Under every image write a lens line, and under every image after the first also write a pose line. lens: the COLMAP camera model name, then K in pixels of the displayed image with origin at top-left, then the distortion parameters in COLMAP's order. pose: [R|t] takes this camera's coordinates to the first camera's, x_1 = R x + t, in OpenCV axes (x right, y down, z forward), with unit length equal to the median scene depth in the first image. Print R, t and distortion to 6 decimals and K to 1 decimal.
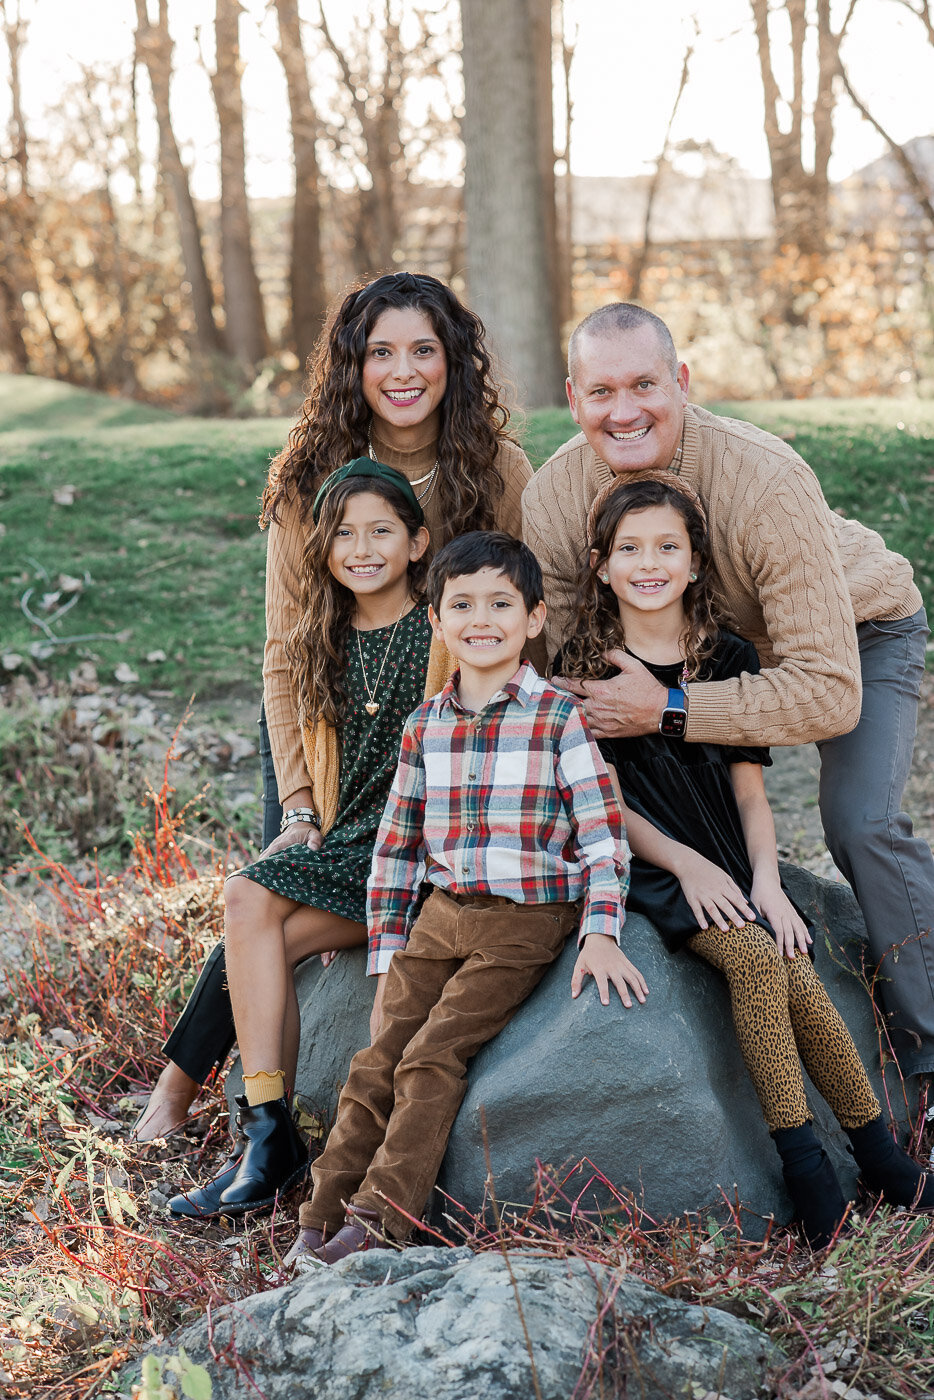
lens RADIAL K [[3510.1, 0, 473.3], [0, 3510.1, 707.0], [0, 0, 1]] dist [-0.100593, 0.000000]
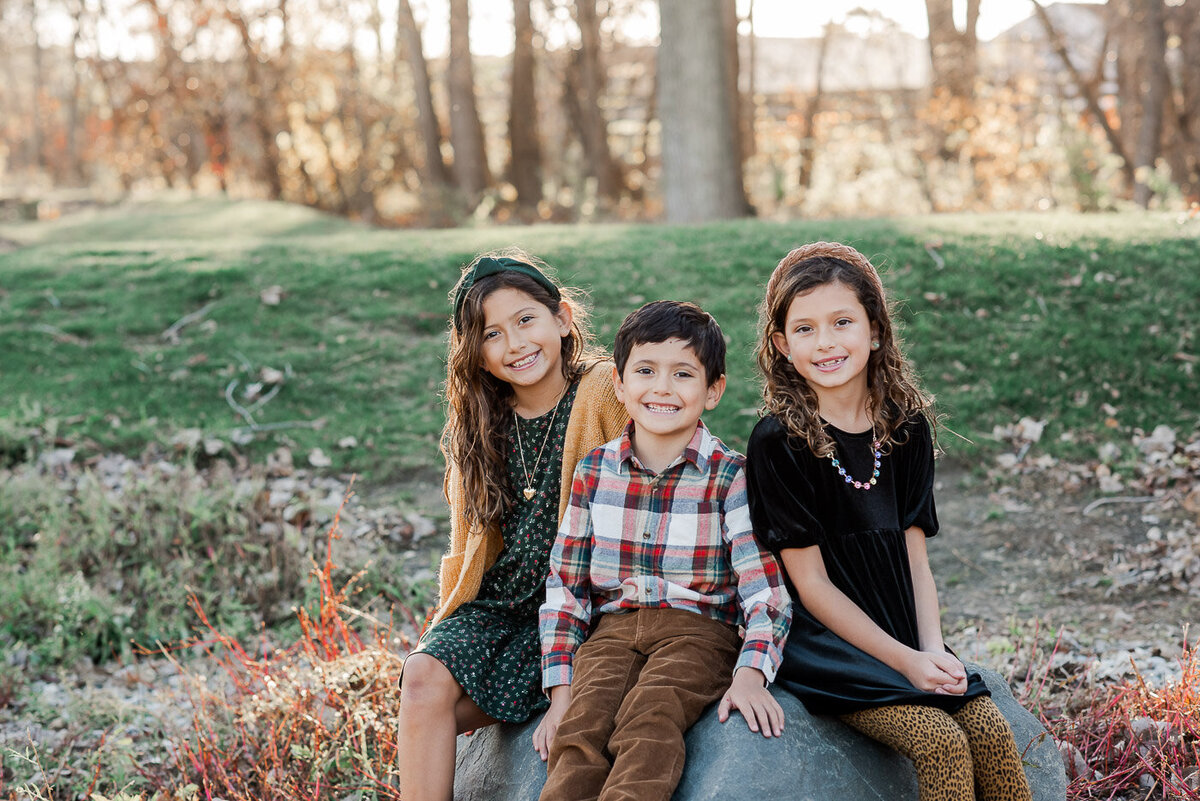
lens RADIAL K [[3008.7, 0, 583.2], [0, 3008.7, 397.9], [0, 0, 1]] dist [-0.100593, 0.000000]
pose [[0.999547, 0.003546, -0.029877, 0.009307], [-0.004493, 0.999488, -0.031686, 0.000814], [0.029750, 0.031806, 0.999051, 0.070907]]
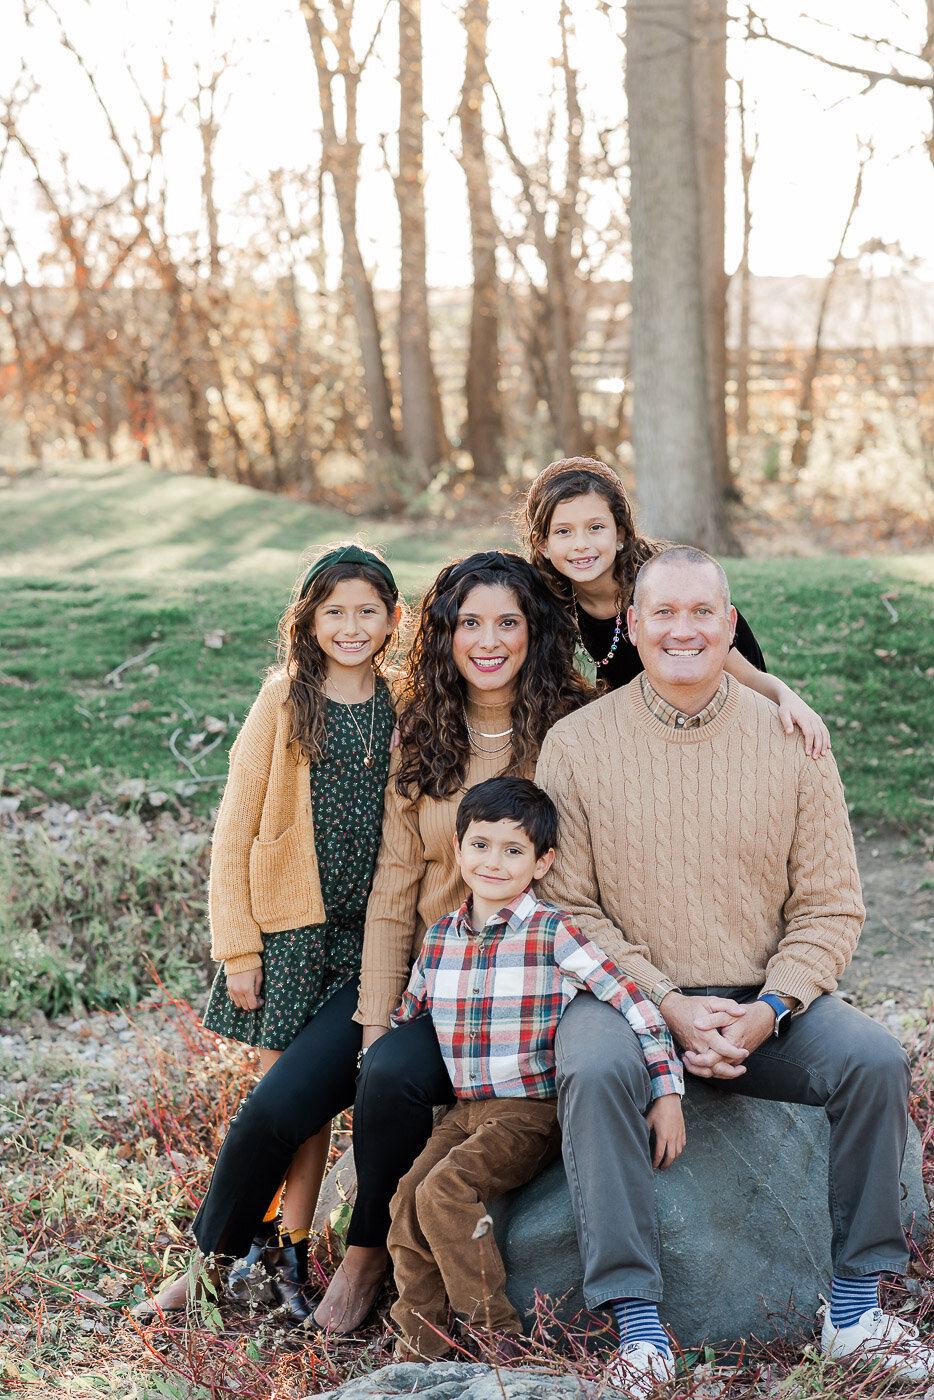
lens RADIAL K [[3510.1, 0, 488.8], [0, 3510.1, 662.8], [0, 0, 1]] dist [-0.100593, 0.000000]
pose [[0.998577, 0.024501, -0.047368, 0.020831], [-0.026210, 0.999016, -0.035784, -0.017593], [0.046444, 0.036975, 0.998236, -0.084106]]
